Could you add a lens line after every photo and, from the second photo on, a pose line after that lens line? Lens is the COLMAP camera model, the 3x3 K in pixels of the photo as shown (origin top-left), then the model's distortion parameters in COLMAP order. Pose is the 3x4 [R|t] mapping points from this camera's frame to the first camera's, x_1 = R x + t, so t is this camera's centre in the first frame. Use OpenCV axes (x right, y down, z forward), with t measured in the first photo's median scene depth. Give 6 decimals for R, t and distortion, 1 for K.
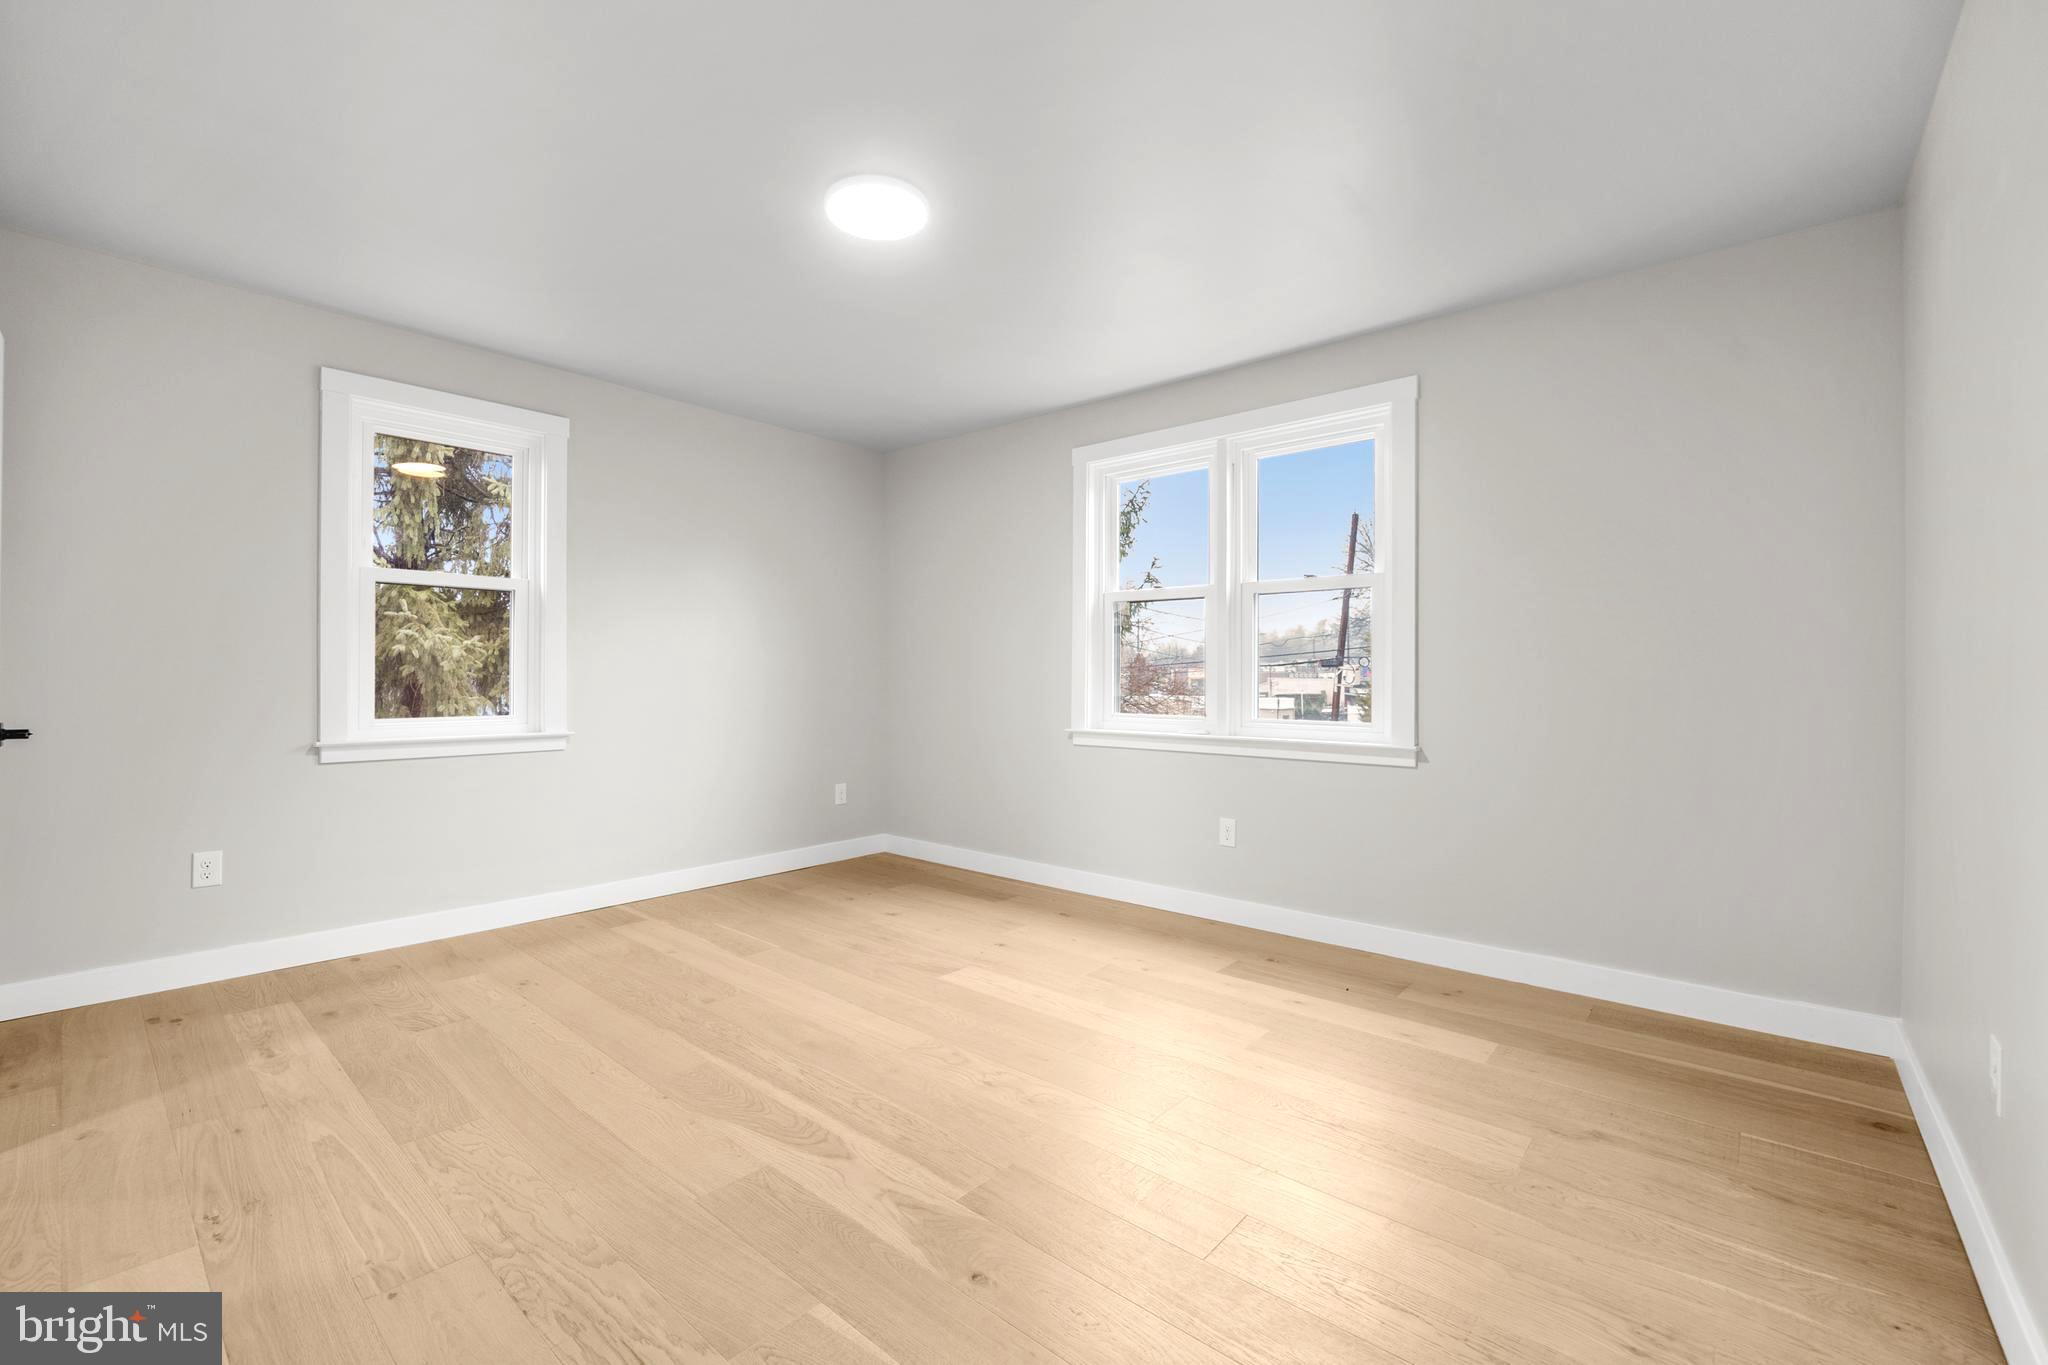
lens RADIAL K [[855.5, 0, 1011.5], [0, 855.5, 673.3], [0, 0, 1]] dist [-0.013904, -0.000372]
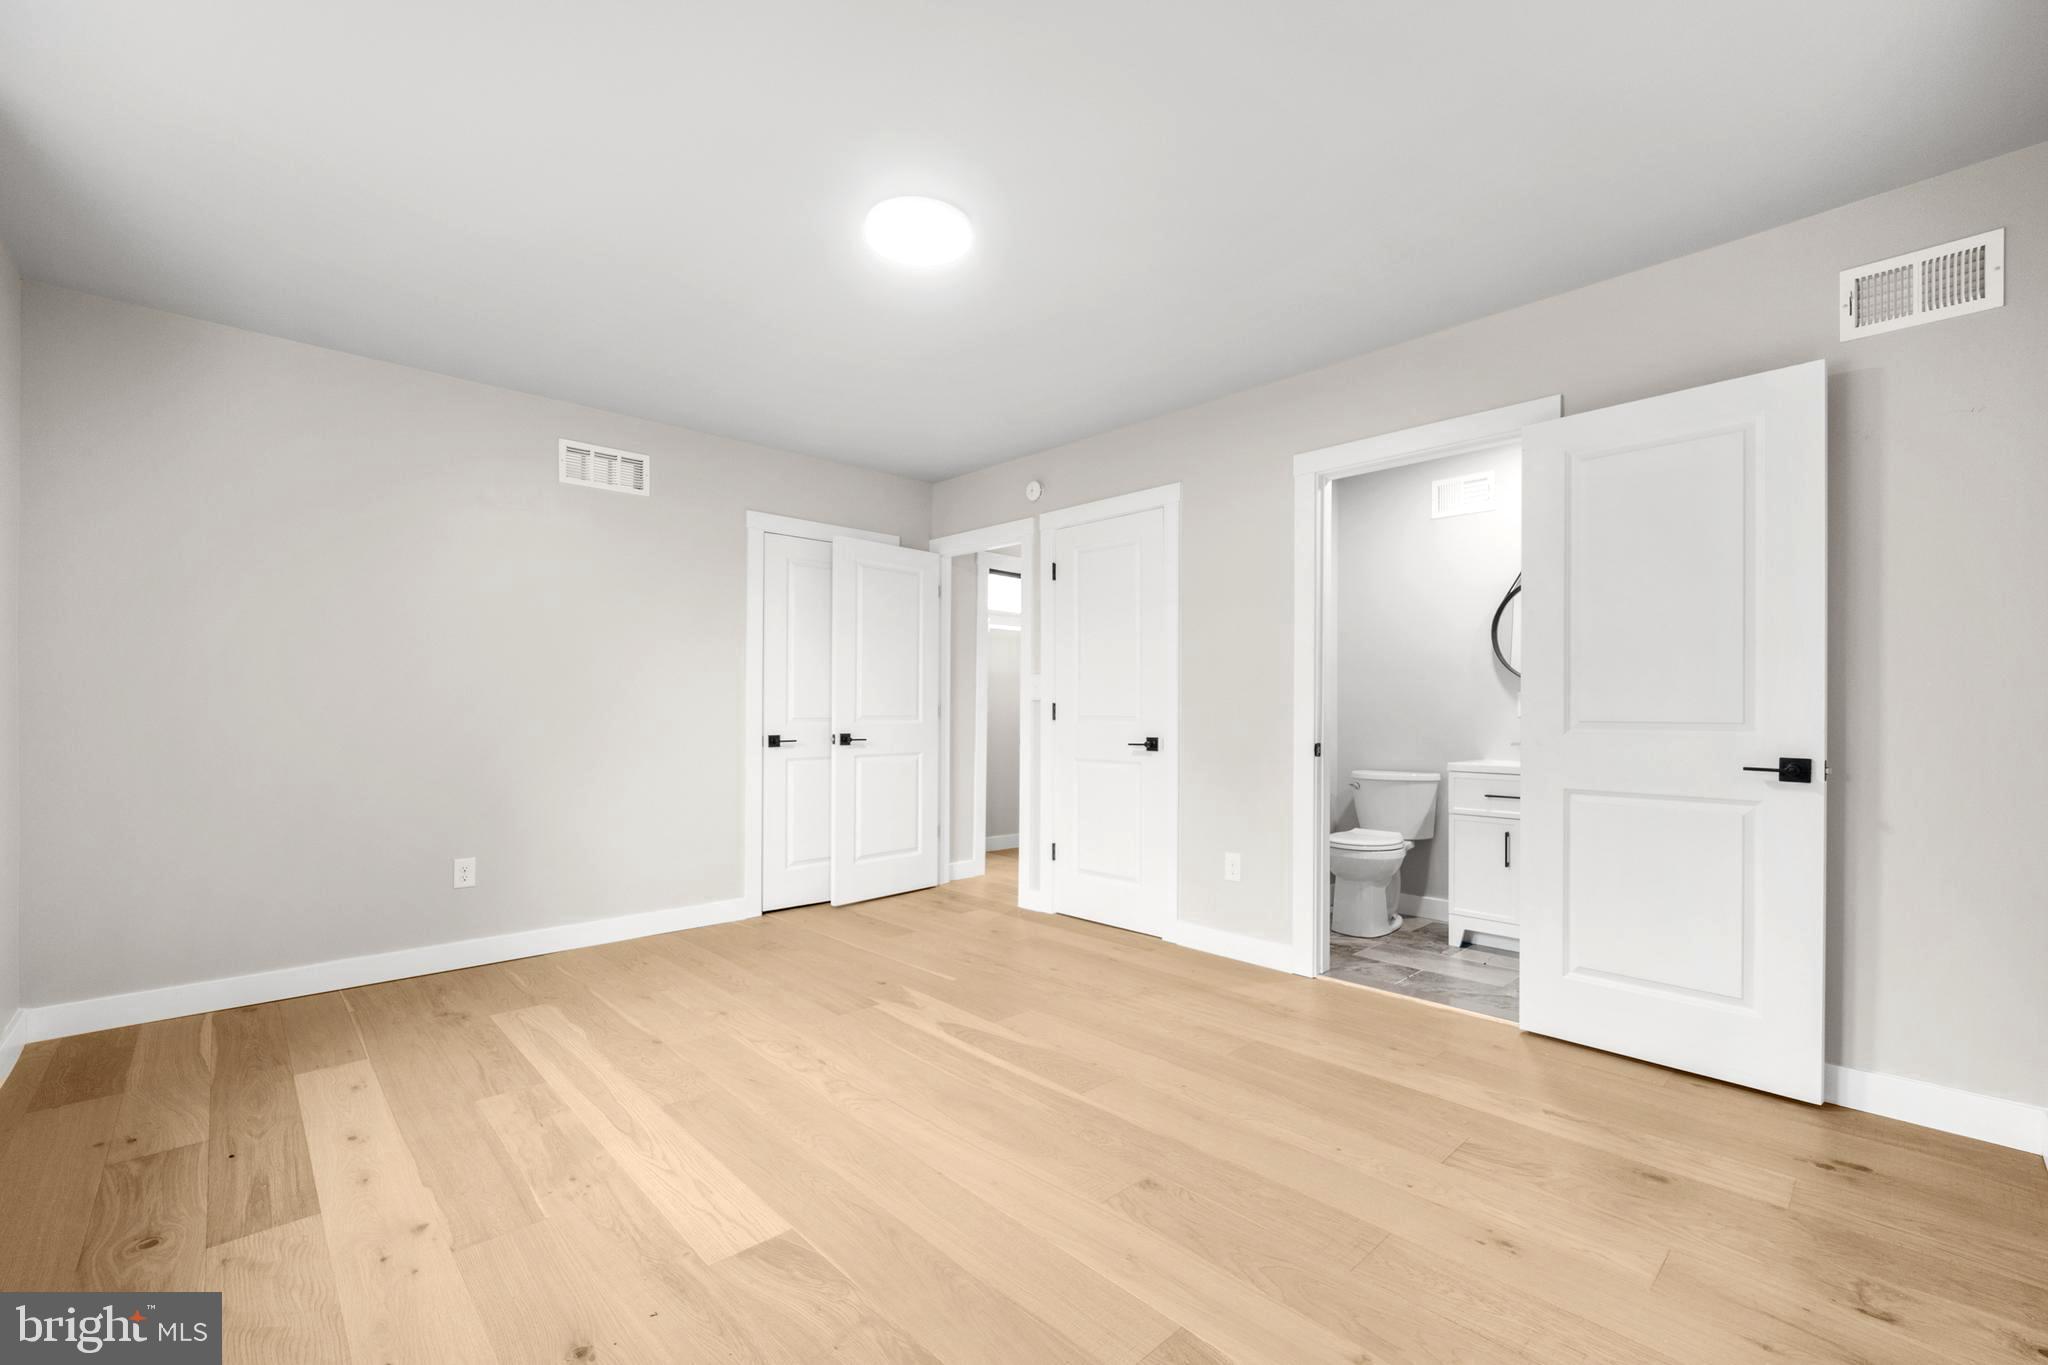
lens RADIAL K [[855.5, 0, 1021.5], [0, 855.5, 709.3], [0, 0, 1]] dist [-0.013904, -0.000372]
pose [[-0.996298, -0.004992, 0.085822, -0.295701], [-0.005897, 0.999930, -0.010288, 0.013460], [-0.085764, -0.010756, -0.996257, 1.604854]]
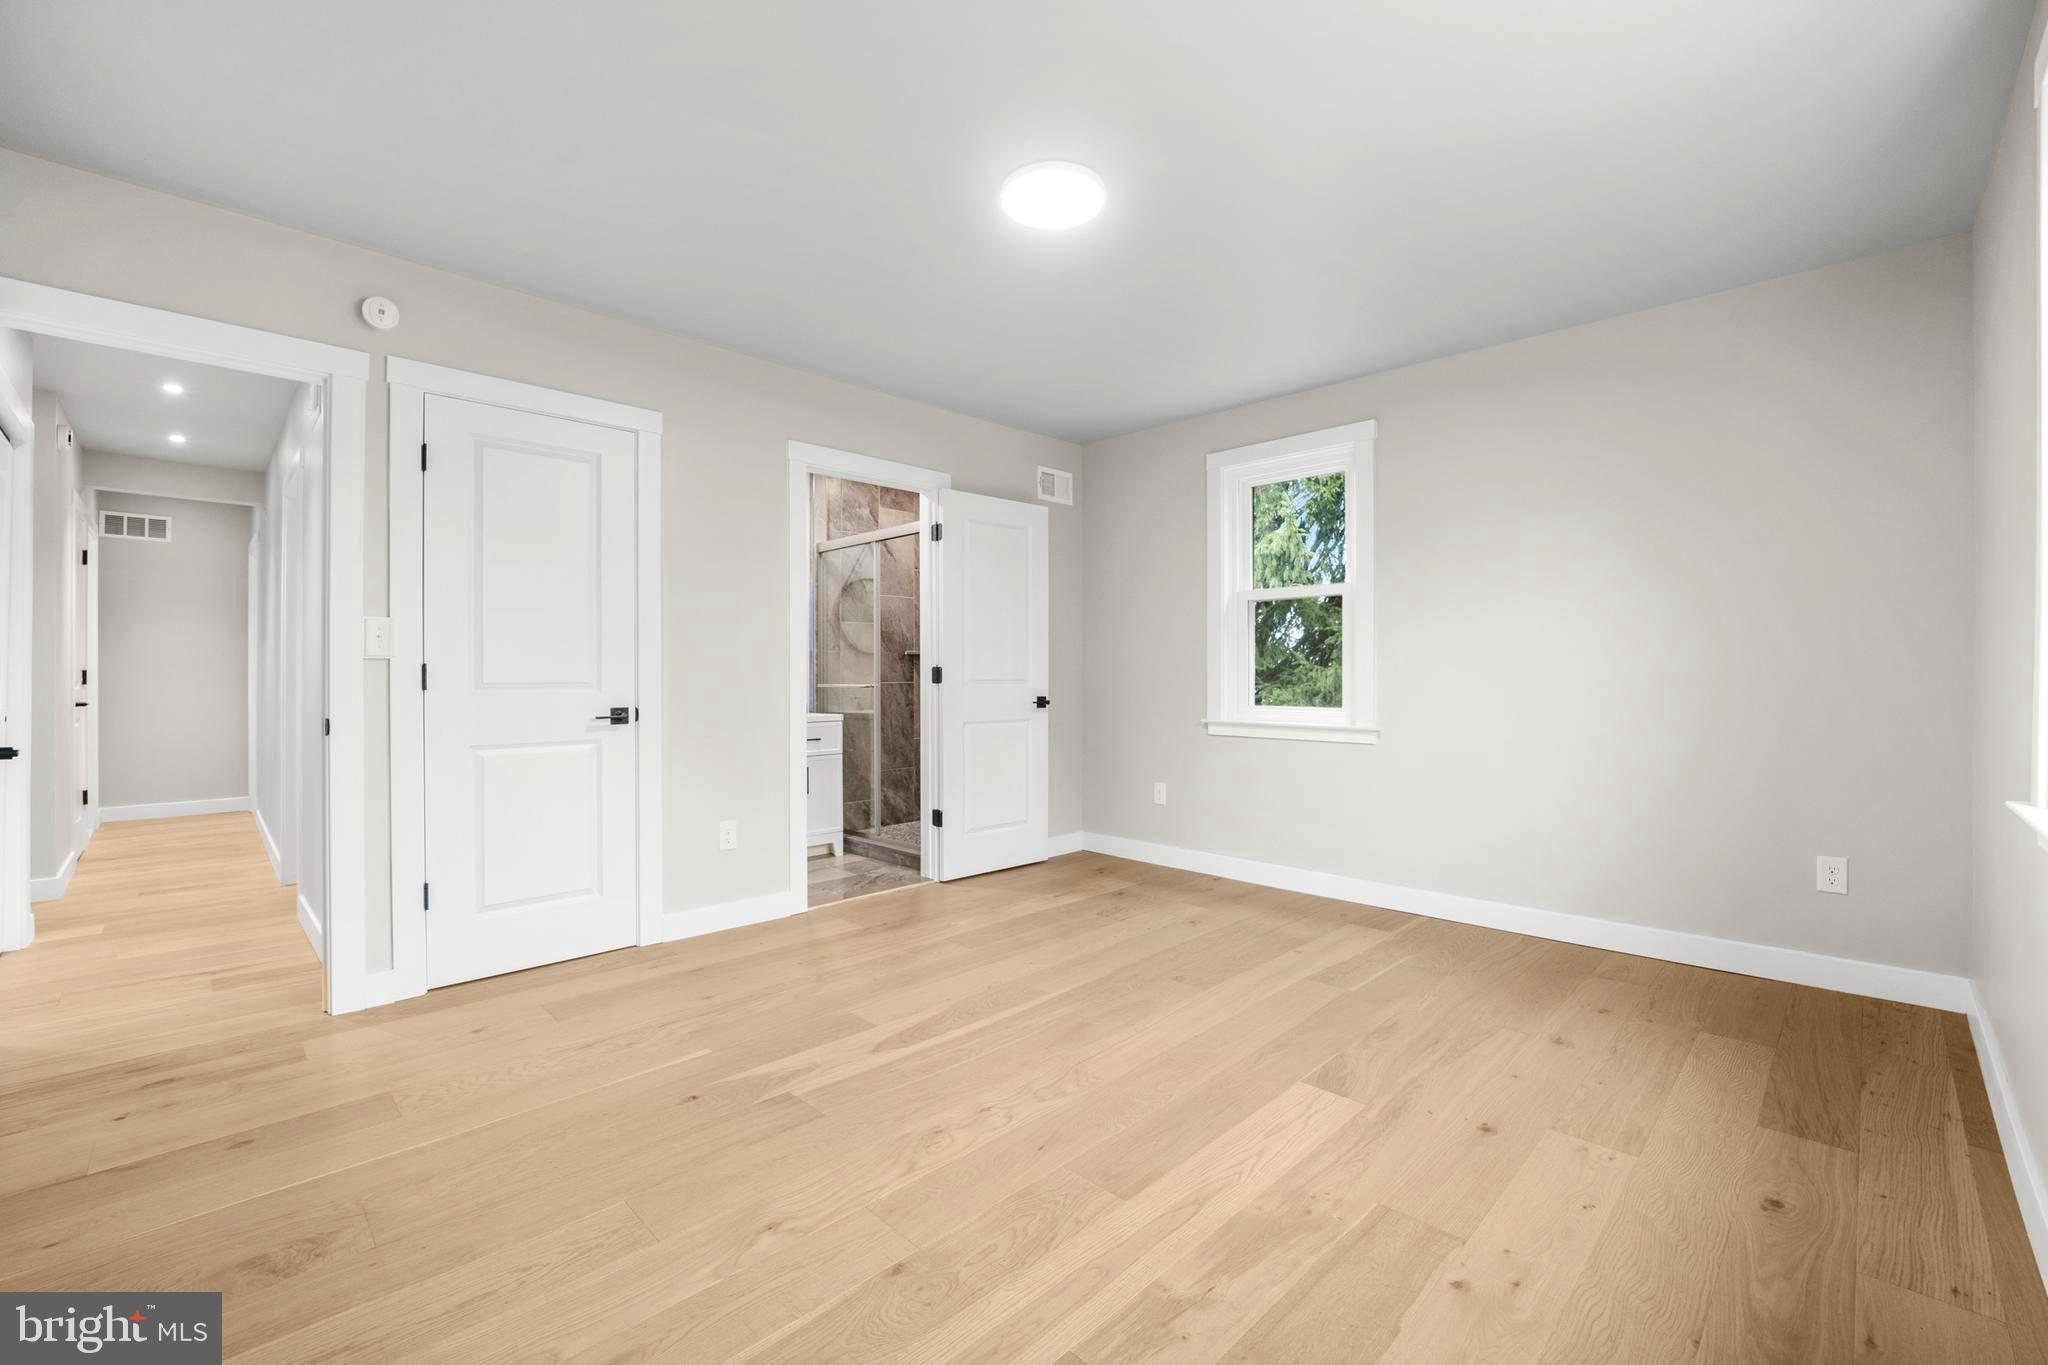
lens RADIAL K [[855.5, 0, 1018.3], [0, 855.5, 669.3], [0, 0, 1]] dist [-0.013904, -0.000372]
pose [[-0.063405, -0.006114, -0.997969, 0.683477], [0.006949, 0.999954, -0.006568, 0.004132], [0.997964, -0.007351, -0.063360, 0.830327]]
